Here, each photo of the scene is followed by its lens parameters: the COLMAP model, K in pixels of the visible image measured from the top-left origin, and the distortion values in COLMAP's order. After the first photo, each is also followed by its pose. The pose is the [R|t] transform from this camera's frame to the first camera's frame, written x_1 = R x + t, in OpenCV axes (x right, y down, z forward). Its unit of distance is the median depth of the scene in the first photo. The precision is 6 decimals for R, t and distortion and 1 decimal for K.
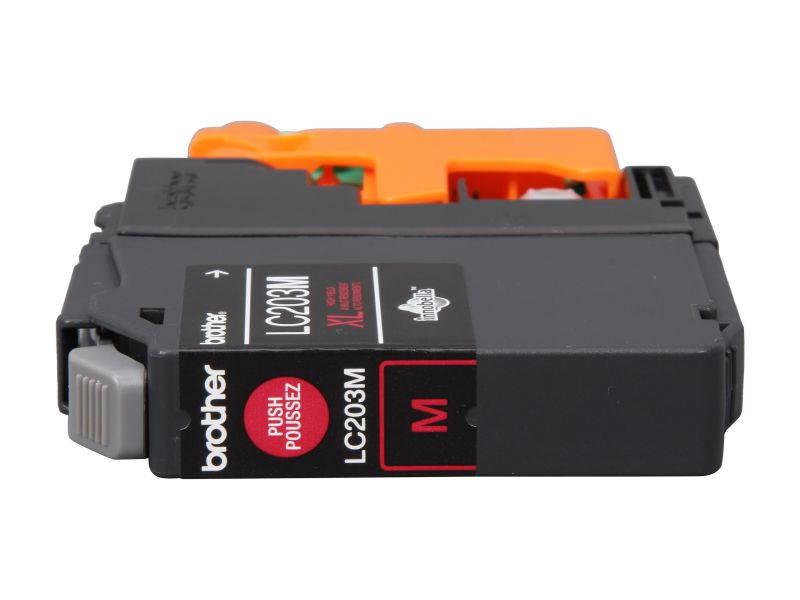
lens RADIAL K [[3584.6, 0, 400.0], [0, 3584.6, 300.0], [0, 0, 1]] dist [-0.025424, 0.466357]
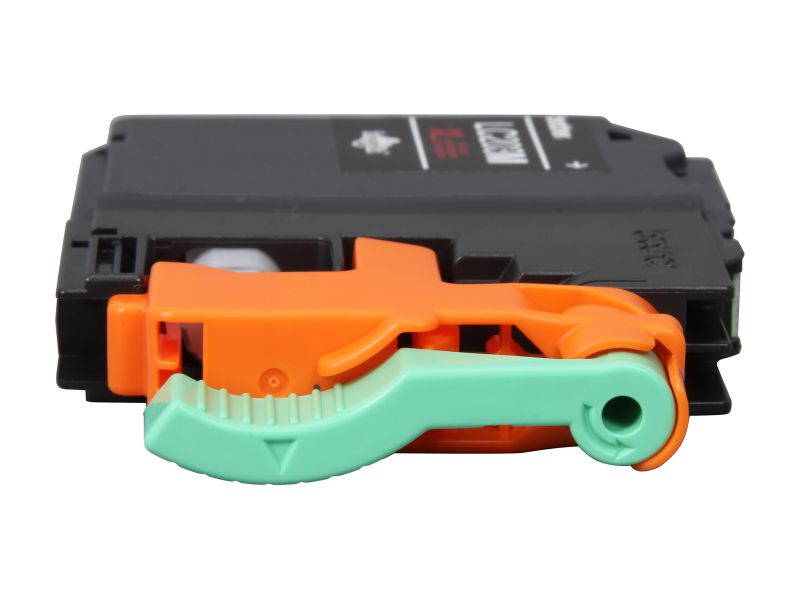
lens RADIAL K [[3612.8, 0, 400.0], [0, 3612.8, 300.0], [0, 0, 1]] dist [0.045651, -0.711988]
pose [[-0.999258, -0.021855, -0.031724, 0.032848], [-0.036132, 0.817352, 0.575005, -0.583899], [0.013363, 0.575724, -0.817535, 1.904534]]
